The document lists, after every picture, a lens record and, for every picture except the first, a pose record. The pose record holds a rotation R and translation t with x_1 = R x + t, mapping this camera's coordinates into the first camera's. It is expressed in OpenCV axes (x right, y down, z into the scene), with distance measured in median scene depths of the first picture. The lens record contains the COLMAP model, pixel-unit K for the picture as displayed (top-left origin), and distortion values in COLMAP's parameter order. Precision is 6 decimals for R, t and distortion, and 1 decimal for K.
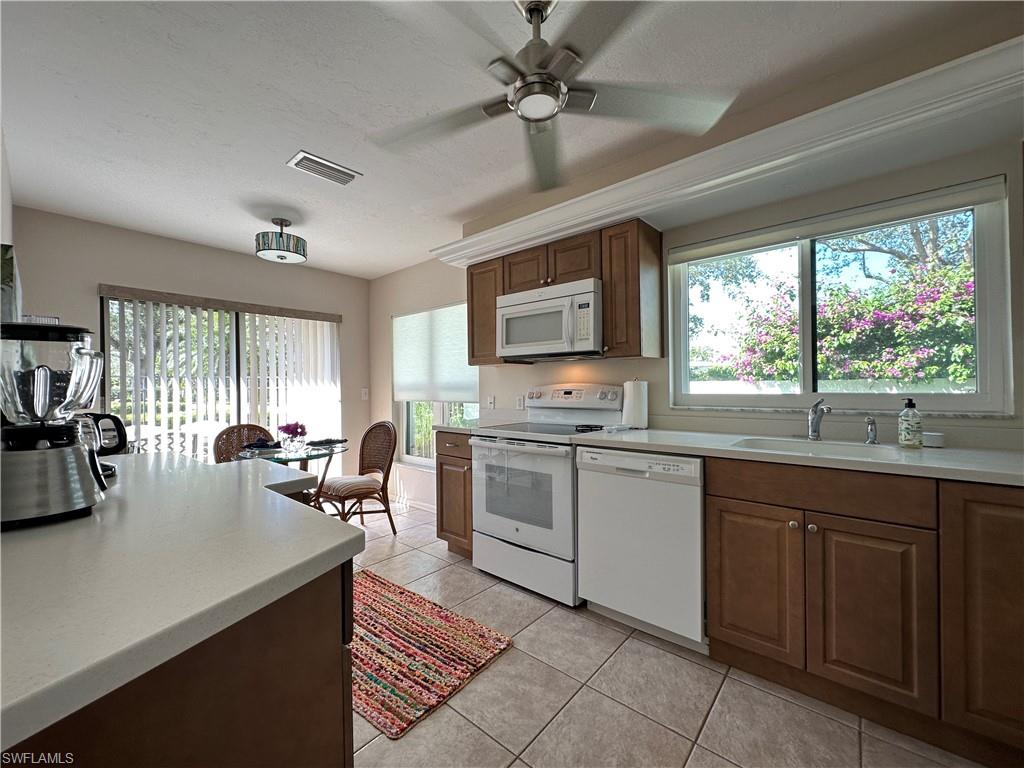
lens RADIAL K [[406.2, 0, 512.2], [0, 406.2, 381.9], [0, 0, 1]] dist [0.000719, 0.000110]
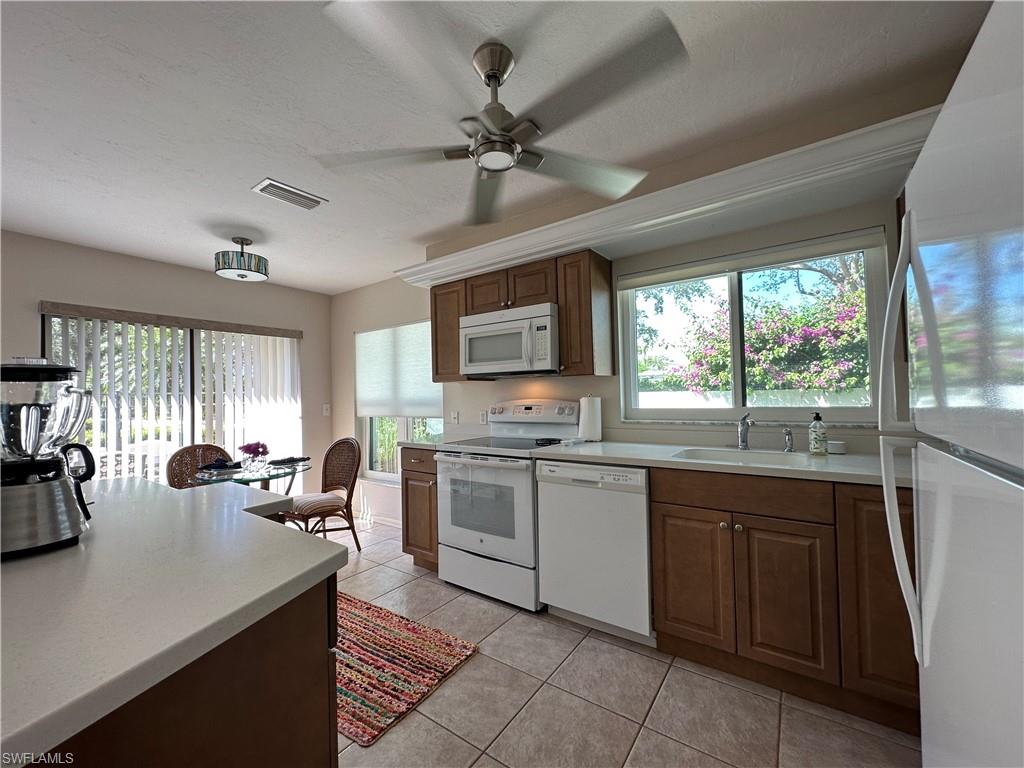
lens RADIAL K [[406.2, 0, 512.2], [0, 406.2, 381.9], [0, 0, 1]] dist [0.000719, 0.000110]
pose [[0.995822, -0.009078, 0.090865, -0.000322], [0.011211, 0.999673, -0.023000, -0.021394], [-0.090626, 0.023923, 0.995598, -0.061446]]
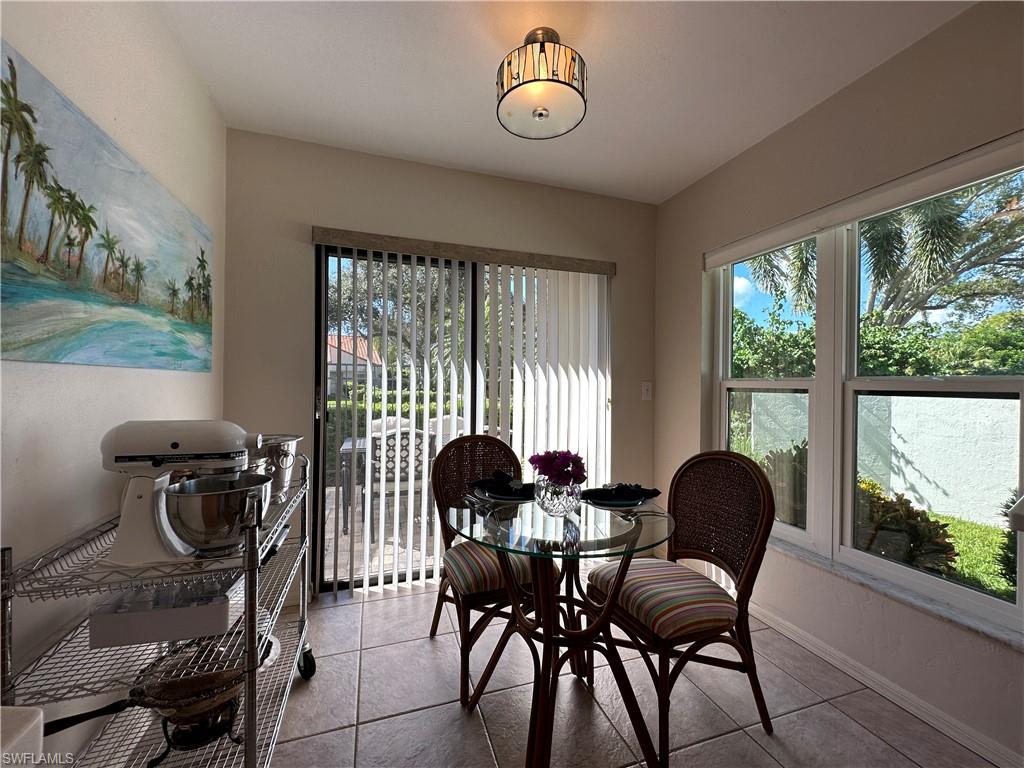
lens RADIAL K [[408.3, 0, 512.0], [0, 408.3, 384.0], [0, 0, 1]] dist [0.000653, -0.000015]
pose [[0.860100, 0.025234, -0.509502, -0.437692], [-0.018117, 0.999657, 0.018927, 0.020747], [0.509804, -0.007048, 0.860262, 0.716212]]
